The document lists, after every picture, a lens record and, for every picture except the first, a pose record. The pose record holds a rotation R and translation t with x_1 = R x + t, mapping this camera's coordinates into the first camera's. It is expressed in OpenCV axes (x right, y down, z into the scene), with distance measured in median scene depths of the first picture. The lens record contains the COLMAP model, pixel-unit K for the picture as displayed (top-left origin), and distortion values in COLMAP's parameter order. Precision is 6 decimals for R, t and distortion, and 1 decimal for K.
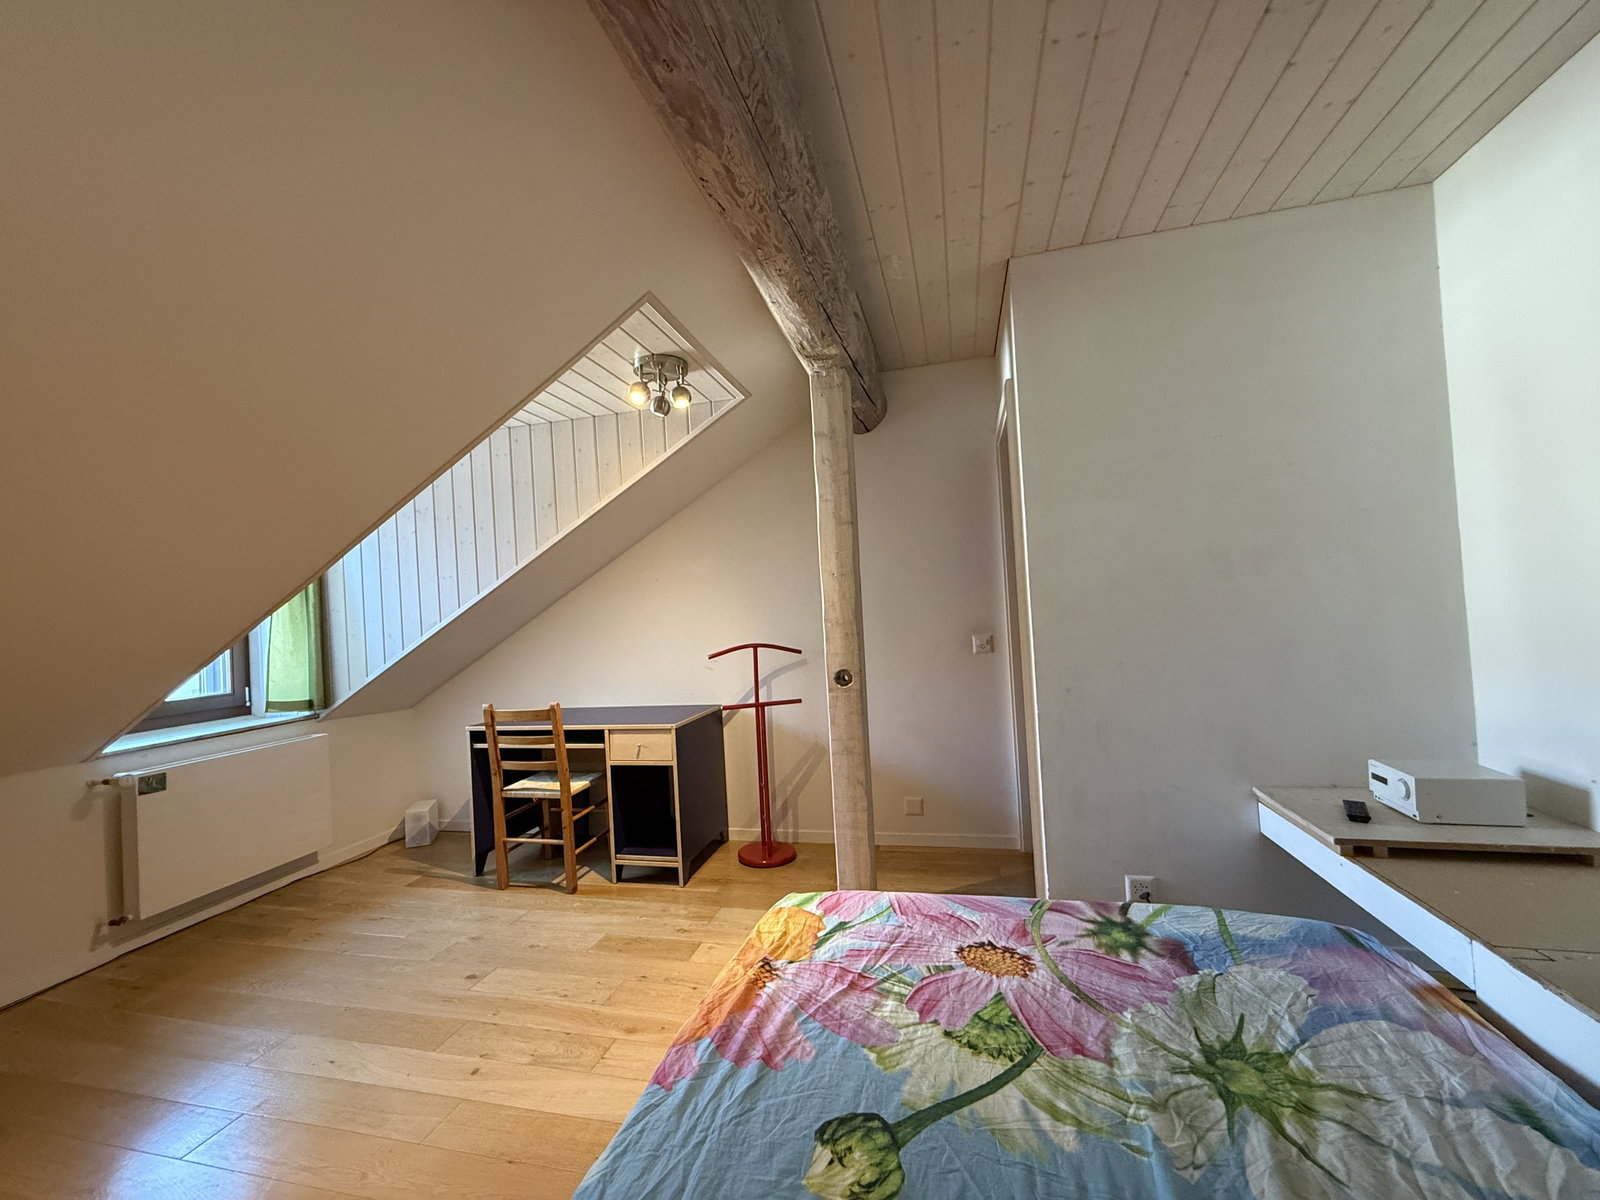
lens RADIAL K [[632.0, 0, 800.0], [0, 632.0, 600.0], [0, 0, 1]] dist [-0.019512, 0.000193]
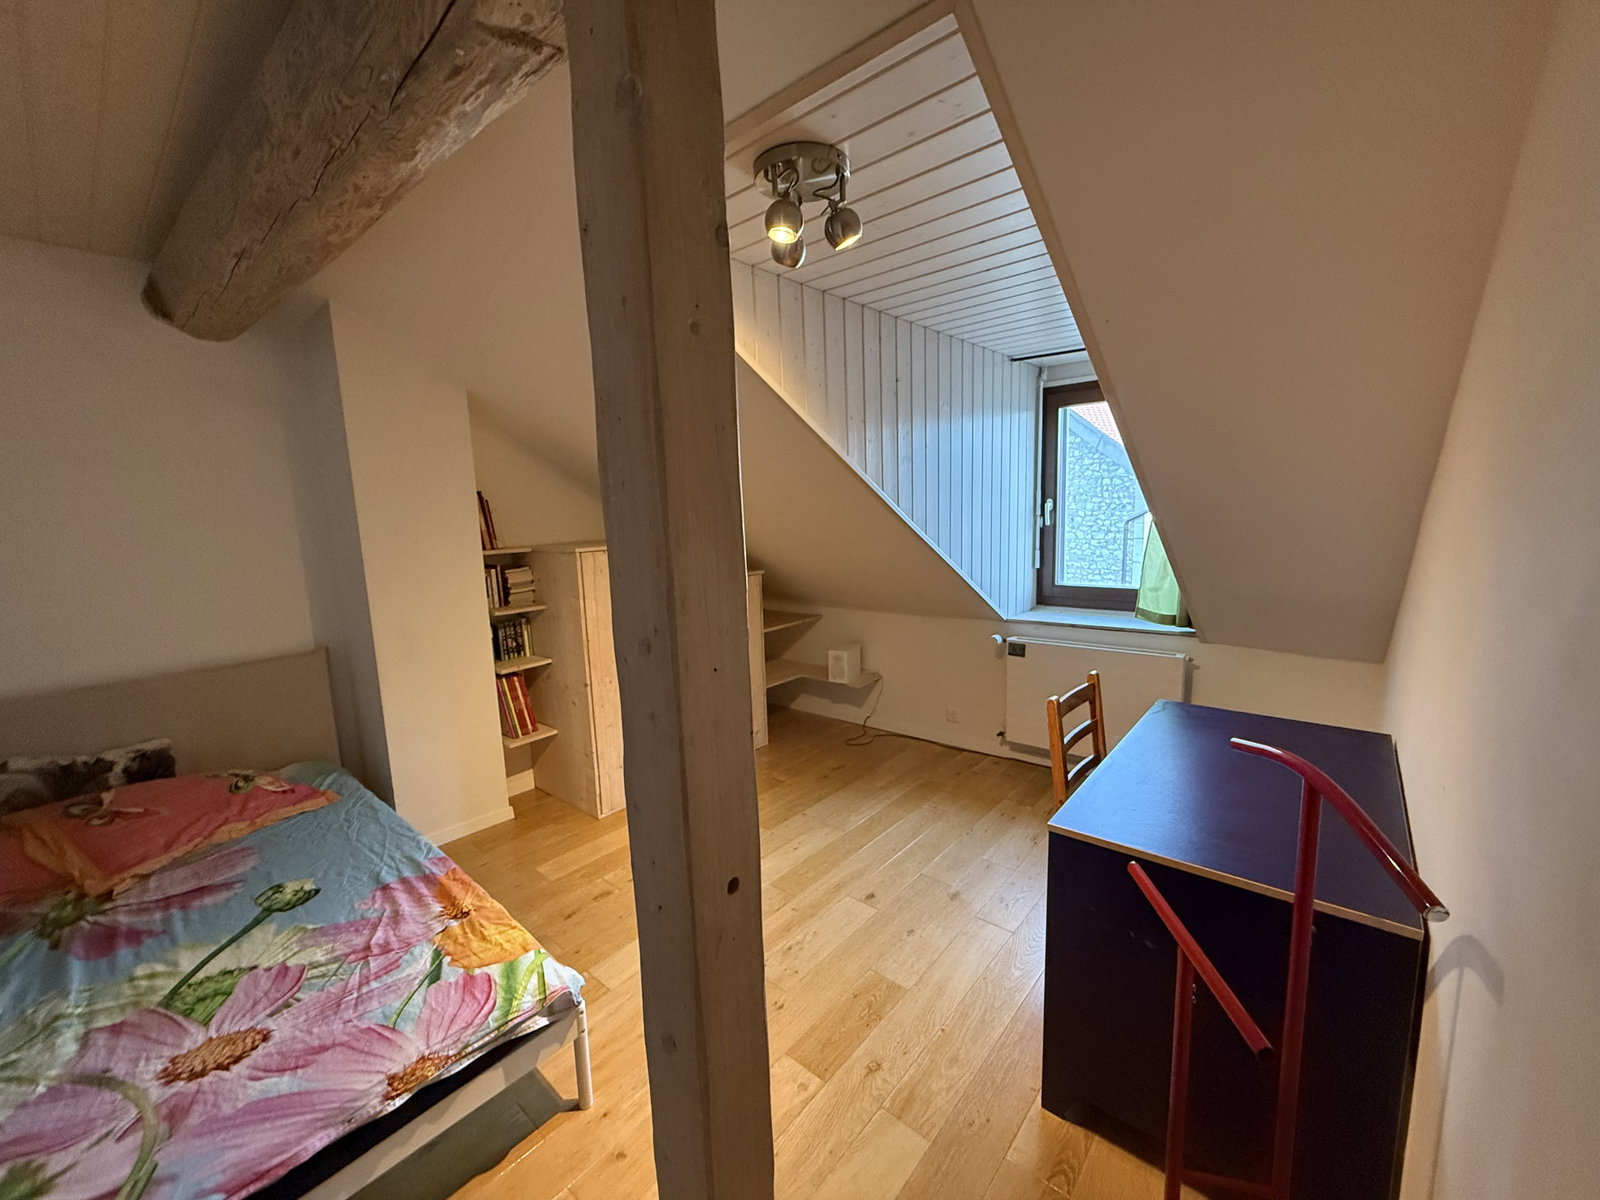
lens RADIAL K [[638.7, 0, 795.1], [0, 638.7, 604.7], [0, 0, 1]] dist [-0.000405, 0.000008]
pose [[-0.455045, 0.205942, -0.866327, 0.620973], [0.080140, 0.978412, 0.190493, -0.177231], [0.886855, 0.017255, -0.461726, 2.246789]]
